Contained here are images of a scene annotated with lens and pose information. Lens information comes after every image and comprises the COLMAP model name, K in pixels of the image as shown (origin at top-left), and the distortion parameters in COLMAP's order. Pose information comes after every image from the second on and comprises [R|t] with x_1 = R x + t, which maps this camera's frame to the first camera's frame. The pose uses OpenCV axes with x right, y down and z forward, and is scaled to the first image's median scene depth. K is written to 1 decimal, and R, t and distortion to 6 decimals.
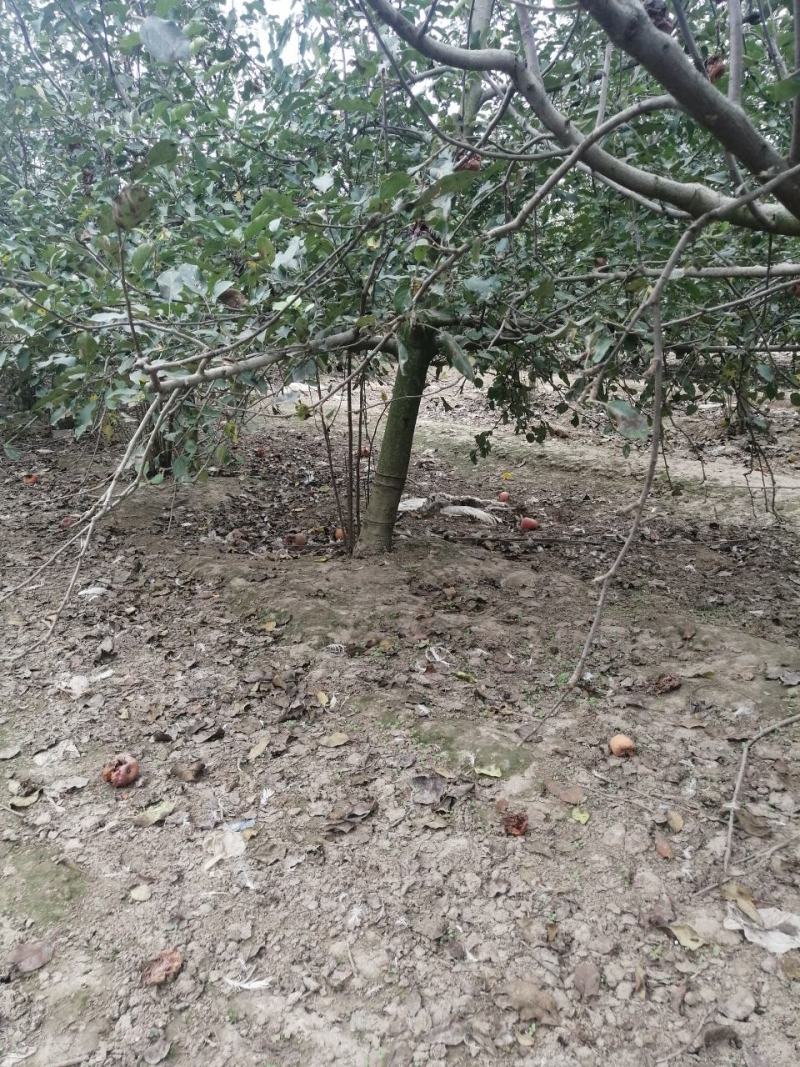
lens RADIAL K [[853.8, 0, 416.6], [0, 853.8, 535.9], [0, 0, 1]] dist [-0.009234, 0.055362]
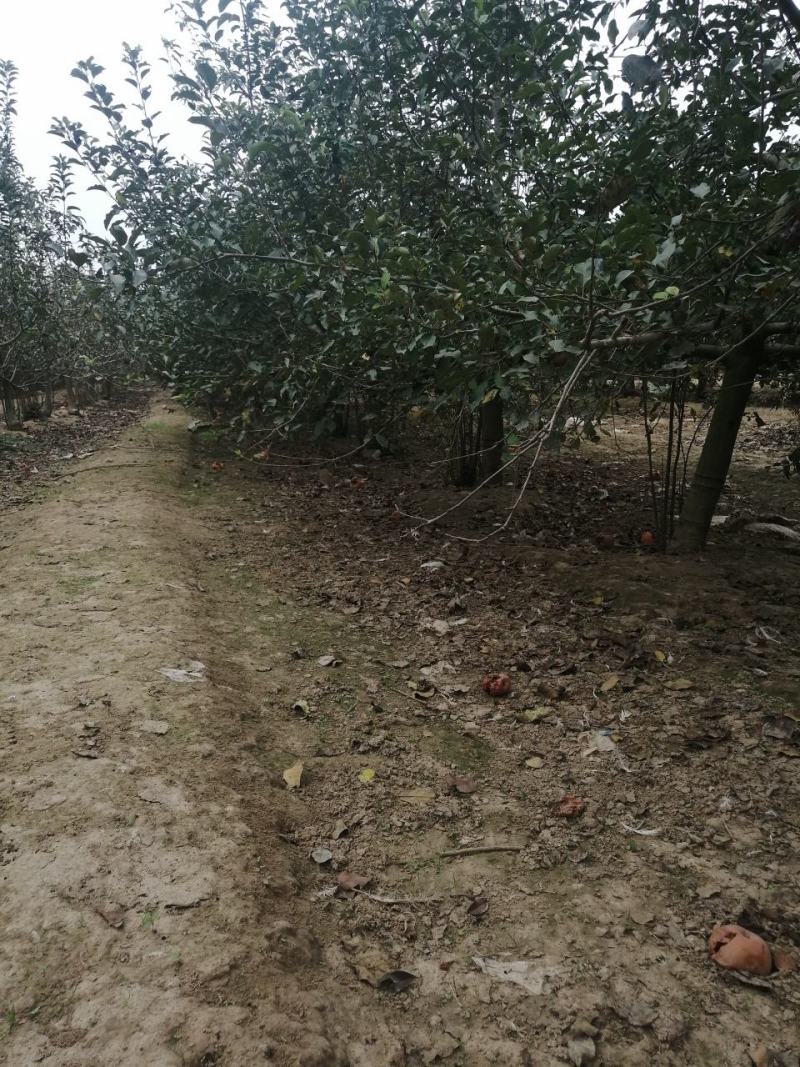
lens RADIAL K [[853.8, 0, 416.6], [0, 853.8, 535.9], [0, 0, 1]] dist [-0.009234, 0.055362]
pose [[0.954138, 0.062382, -0.292797, -0.111518], [-0.076491, 0.996385, -0.036974, 0.116947], [0.289432, 0.057674, 0.955459, -0.170570]]
